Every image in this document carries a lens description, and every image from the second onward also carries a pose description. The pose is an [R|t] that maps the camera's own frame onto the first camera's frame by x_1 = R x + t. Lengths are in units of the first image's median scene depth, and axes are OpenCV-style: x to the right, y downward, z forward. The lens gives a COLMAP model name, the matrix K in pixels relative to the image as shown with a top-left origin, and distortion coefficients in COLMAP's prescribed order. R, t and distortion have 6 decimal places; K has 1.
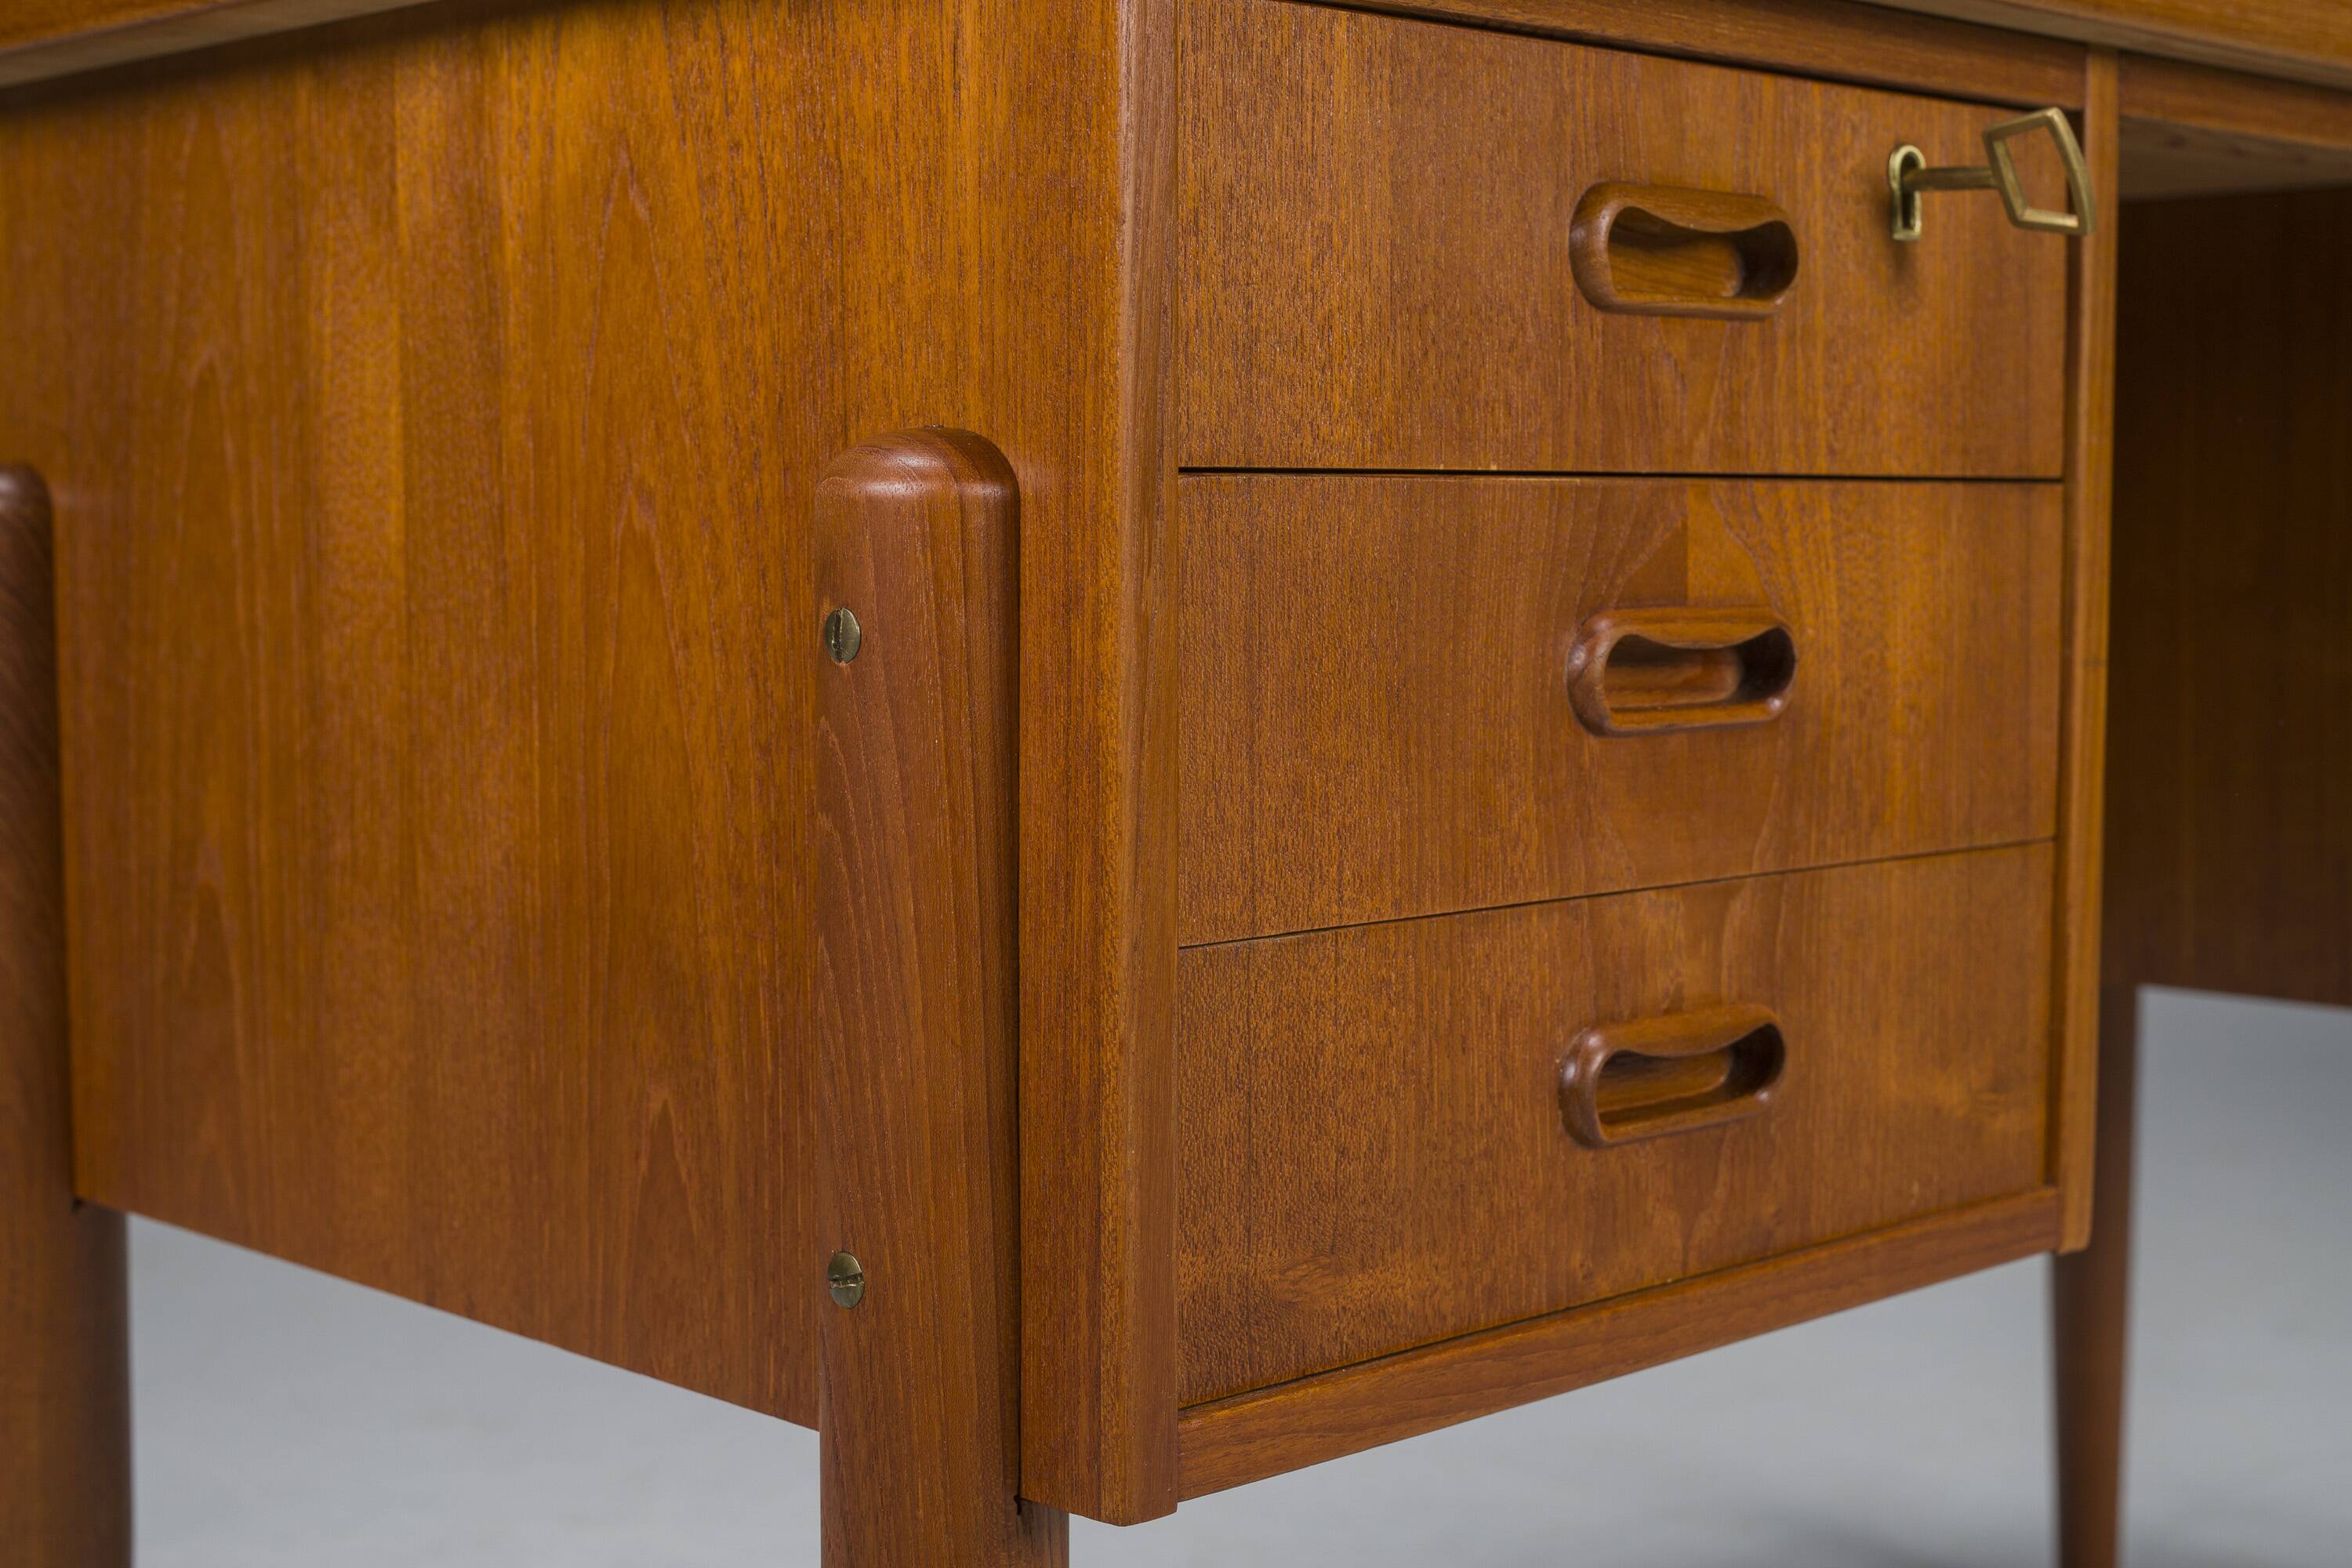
lens RADIAL K [[3417.7, 0, 1176.0], [0, 3417.7, 784.0], [0, 0, 1]] dist [-0.032730, 0.014778]
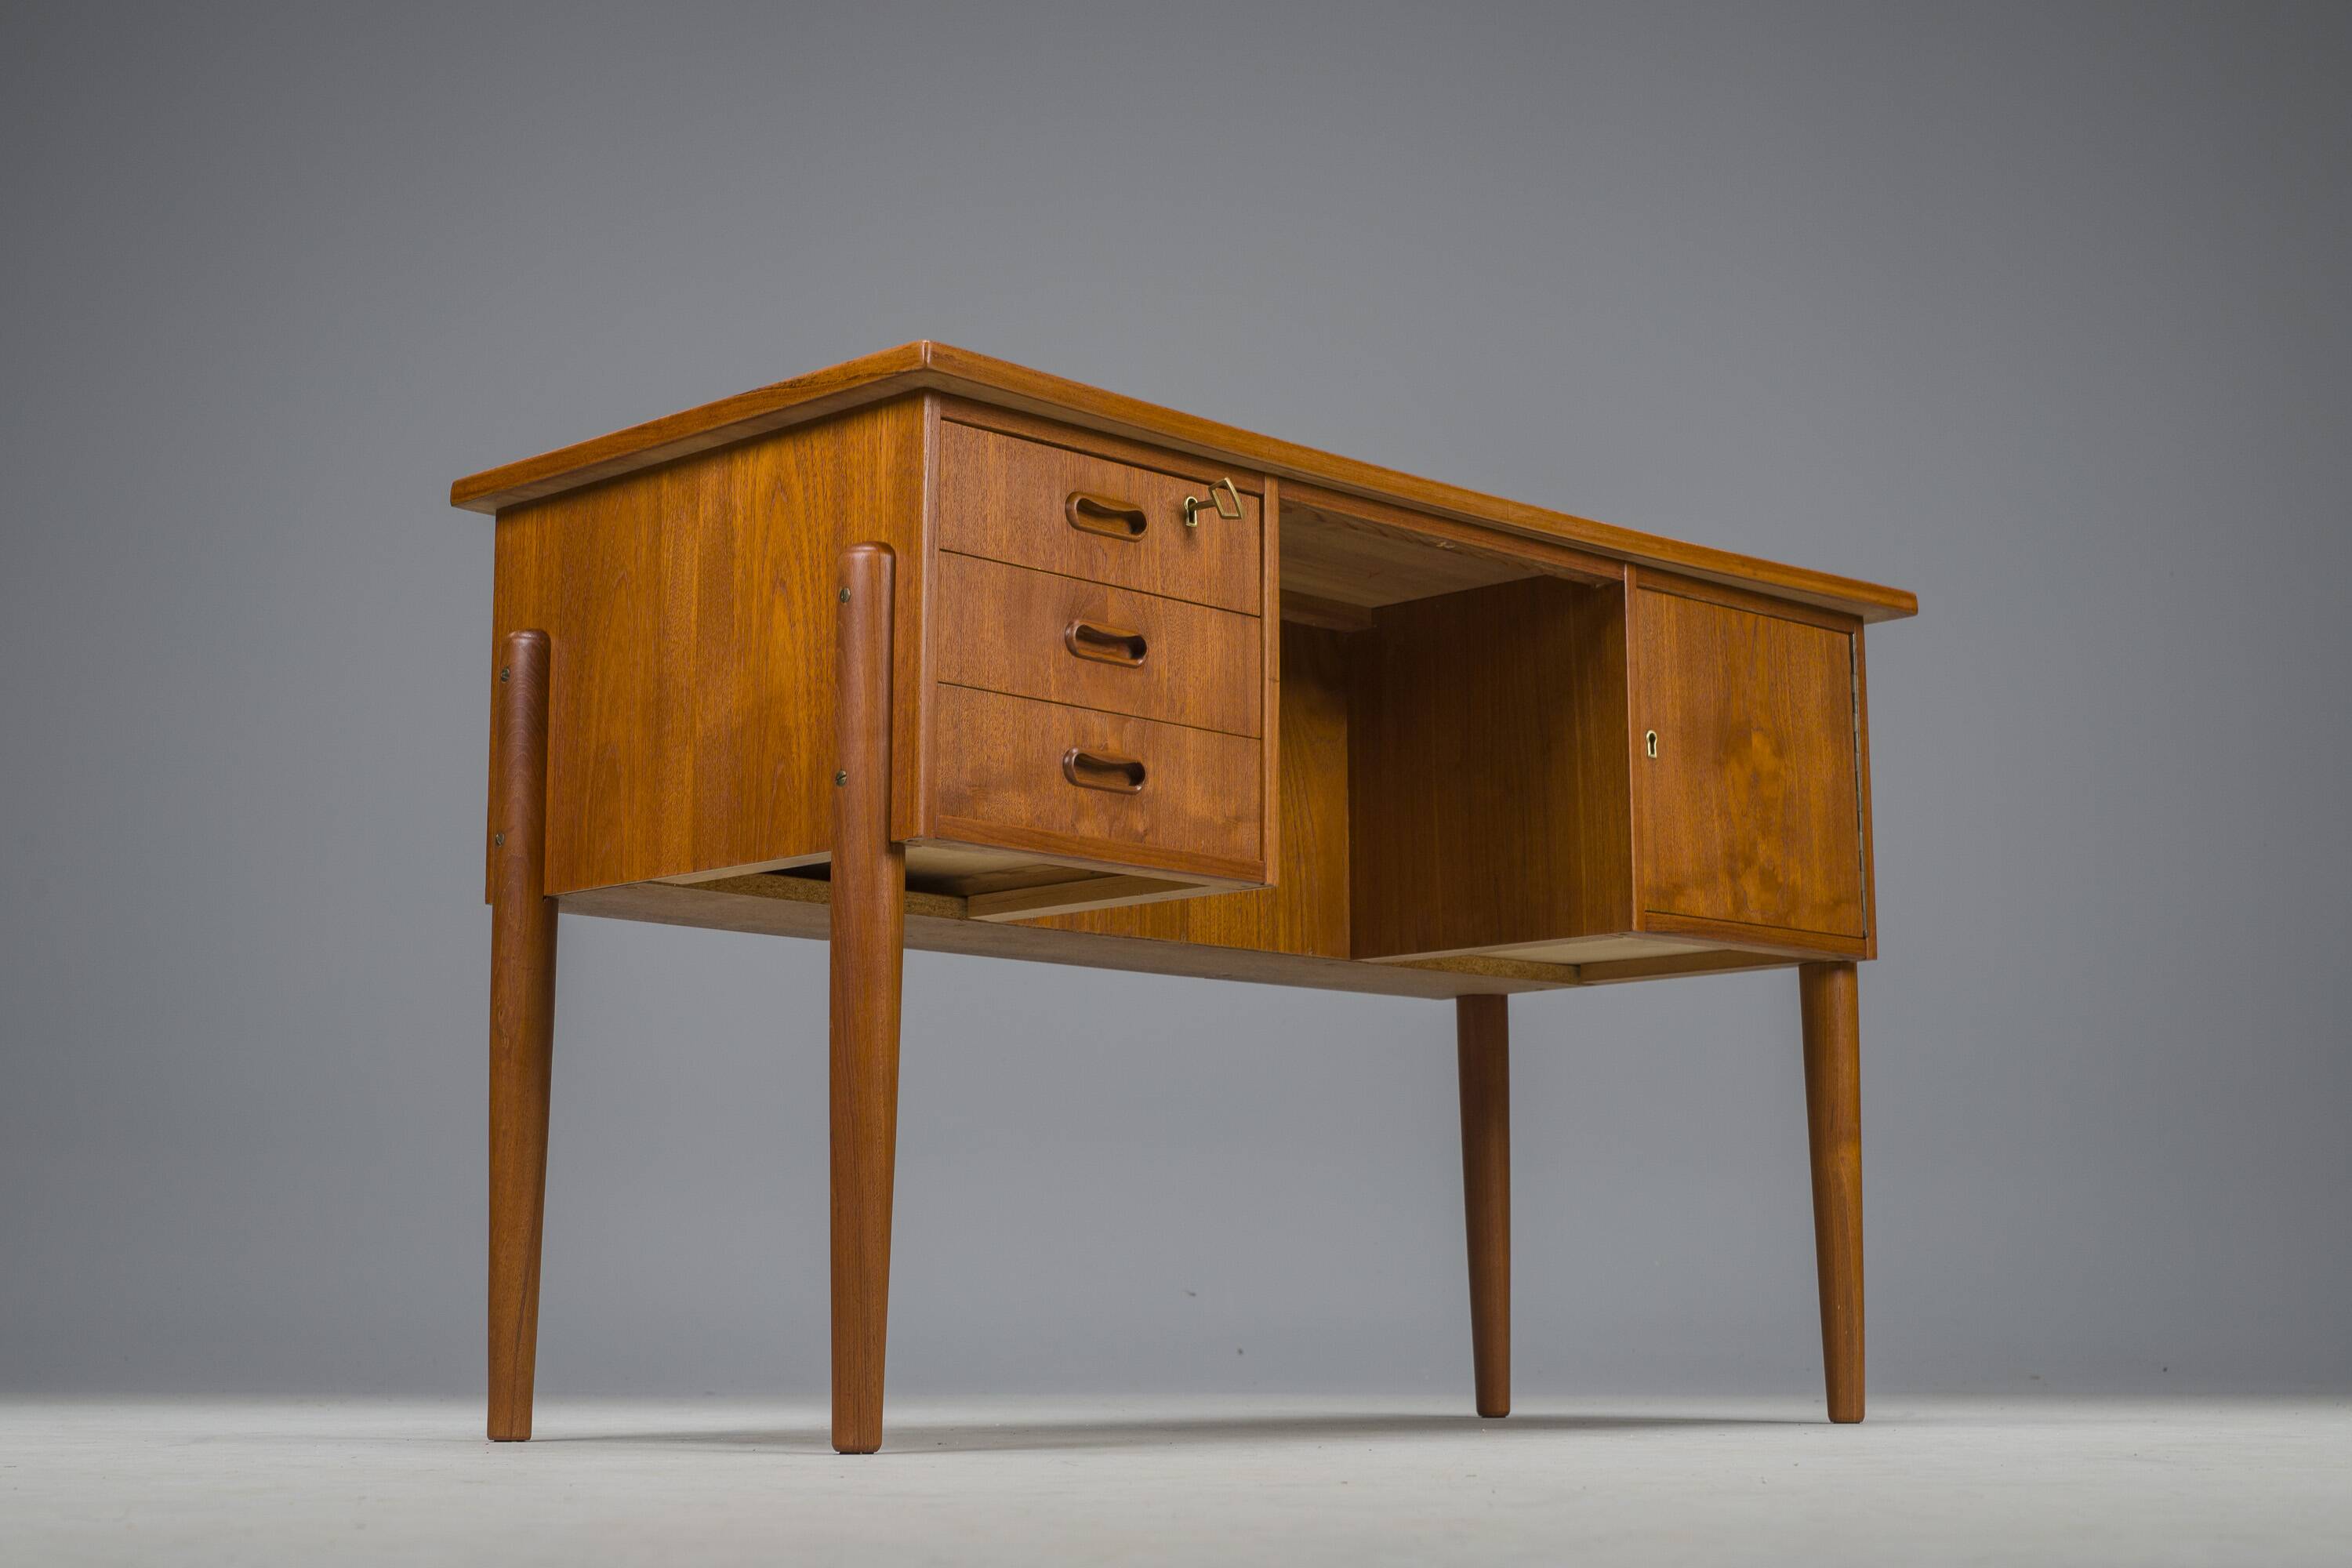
lens RADIAL K [[3417.7, 0, 1176.0], [0, 3417.7, 784.0], [0, 0, 1]] dist [-0.032730, 0.014778]
pose [[0.999821, 0.002543, 0.018734, 0.157089], [0.001826, 0.973296, -0.229546, 0.841411], [-0.018818, 0.229539, 0.973118, -2.111923]]
